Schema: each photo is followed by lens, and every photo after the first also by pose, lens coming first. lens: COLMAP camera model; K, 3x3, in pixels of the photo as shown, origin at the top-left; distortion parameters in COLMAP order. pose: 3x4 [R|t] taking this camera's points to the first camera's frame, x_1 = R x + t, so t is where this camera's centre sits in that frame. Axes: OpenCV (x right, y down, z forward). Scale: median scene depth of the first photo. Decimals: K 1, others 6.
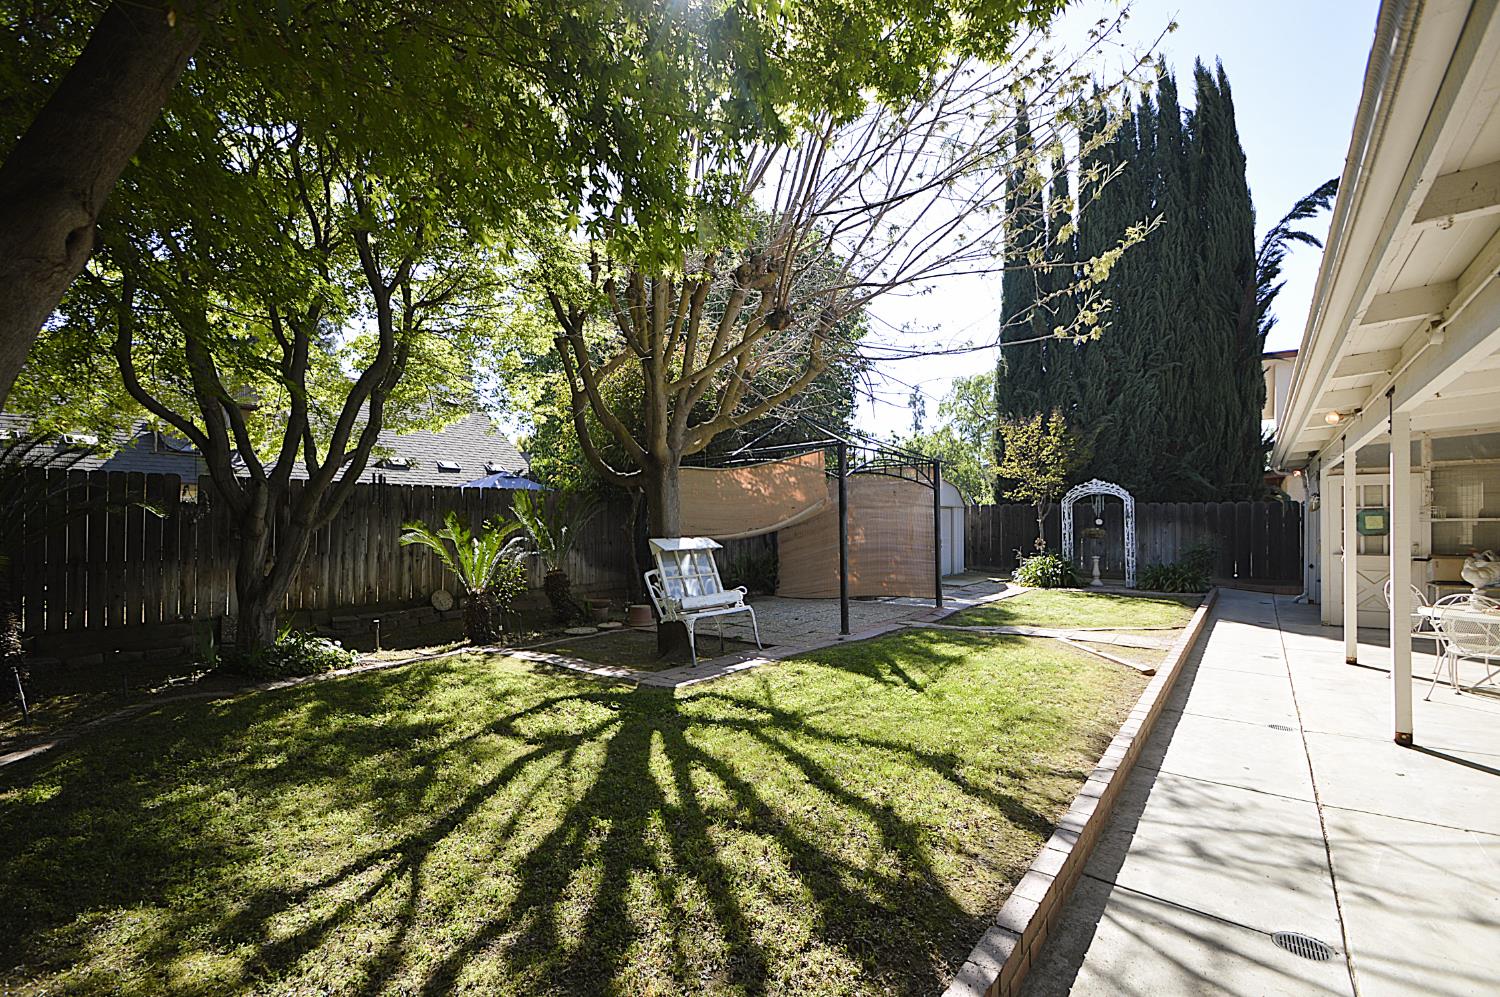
lens RADIAL K [[668.1, 0, 726.5], [0, 668.1, 514.7], [0, 0, 1]] dist [0.003646, -0.009117]
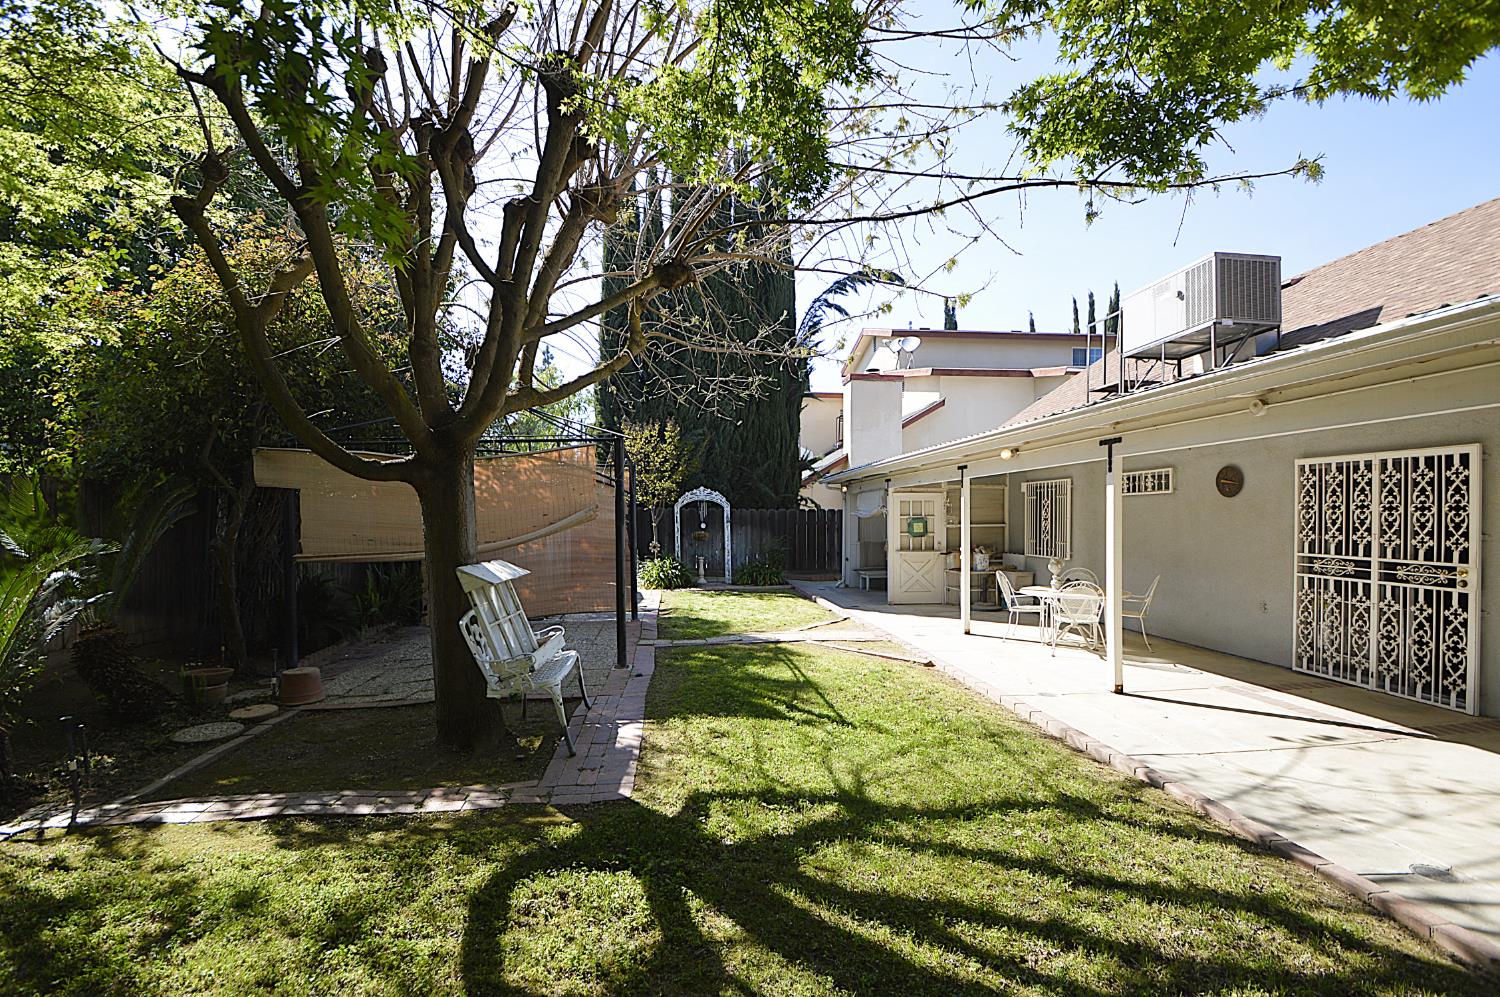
lens RADIAL K [[668.1, 0, 733.9], [0, 668.1, 506.9], [0, 0, 1]] dist [0.003646, -0.009117]
pose [[0.719041, 0.014553, 0.694815, -0.460578], [-0.008618, 0.999891, -0.012025, -0.019188], [-0.694914, 0.002658, 0.719088, 0.463168]]
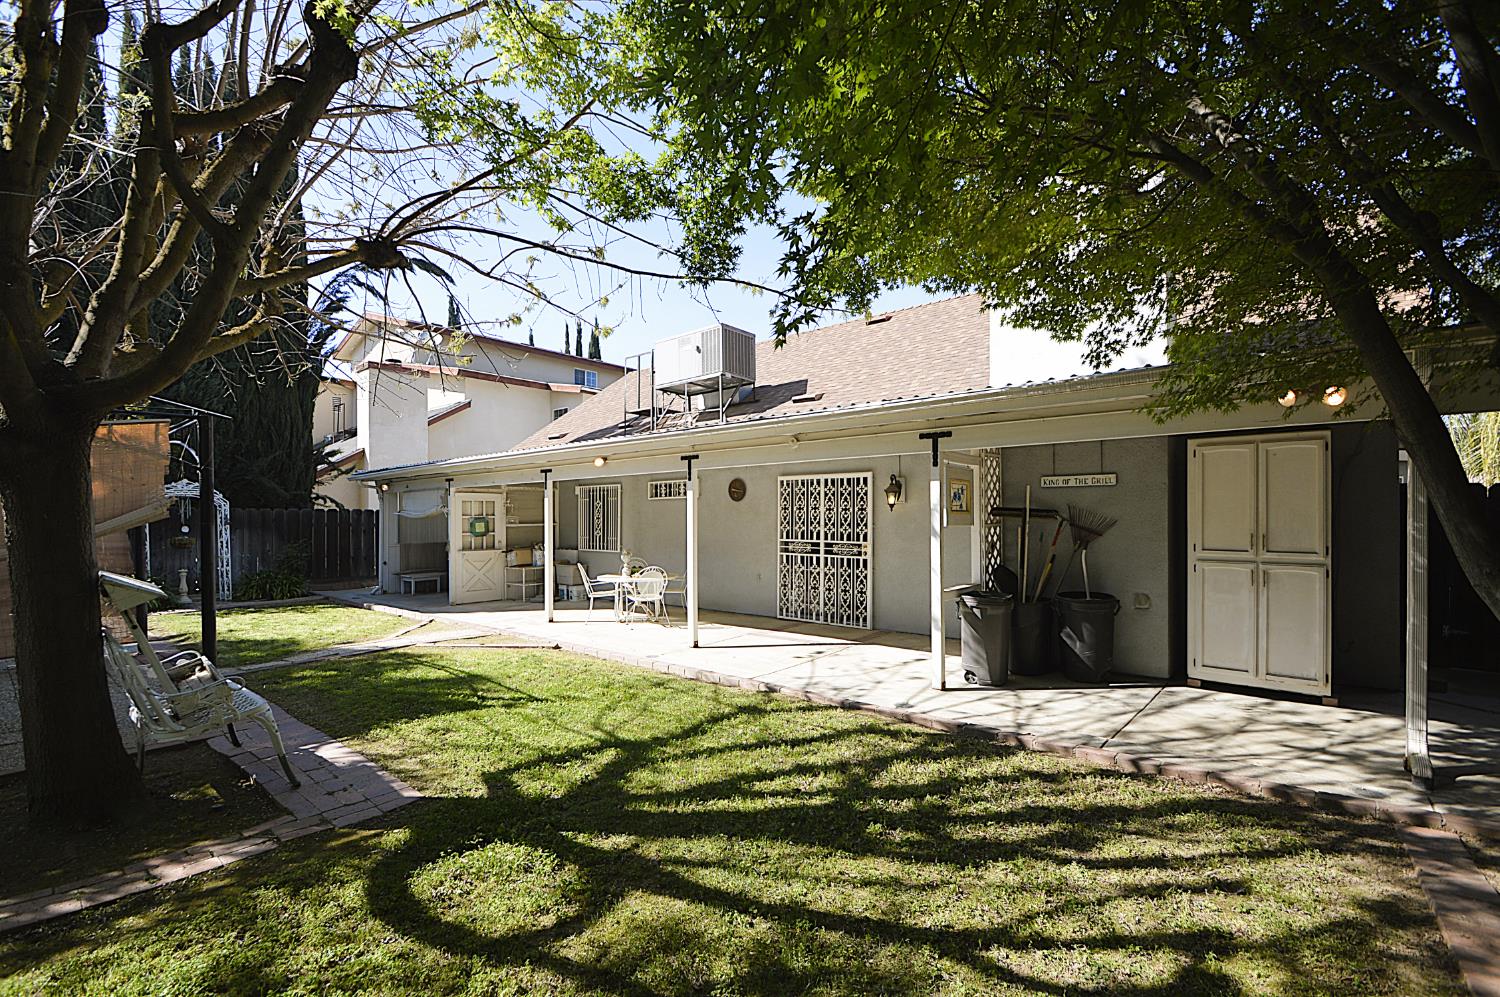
lens RADIAL K [[668.1, 0, 738.5], [0, 668.1, 498.2], [0, 0, 1]] dist [0.003646, -0.009117]
pose [[0.038210, 0.034026, 0.998690, -0.717159], [-0.003932, 0.999417, -0.033900, -0.007348], [-0.999262, -0.002632, 0.038322, 0.678712]]
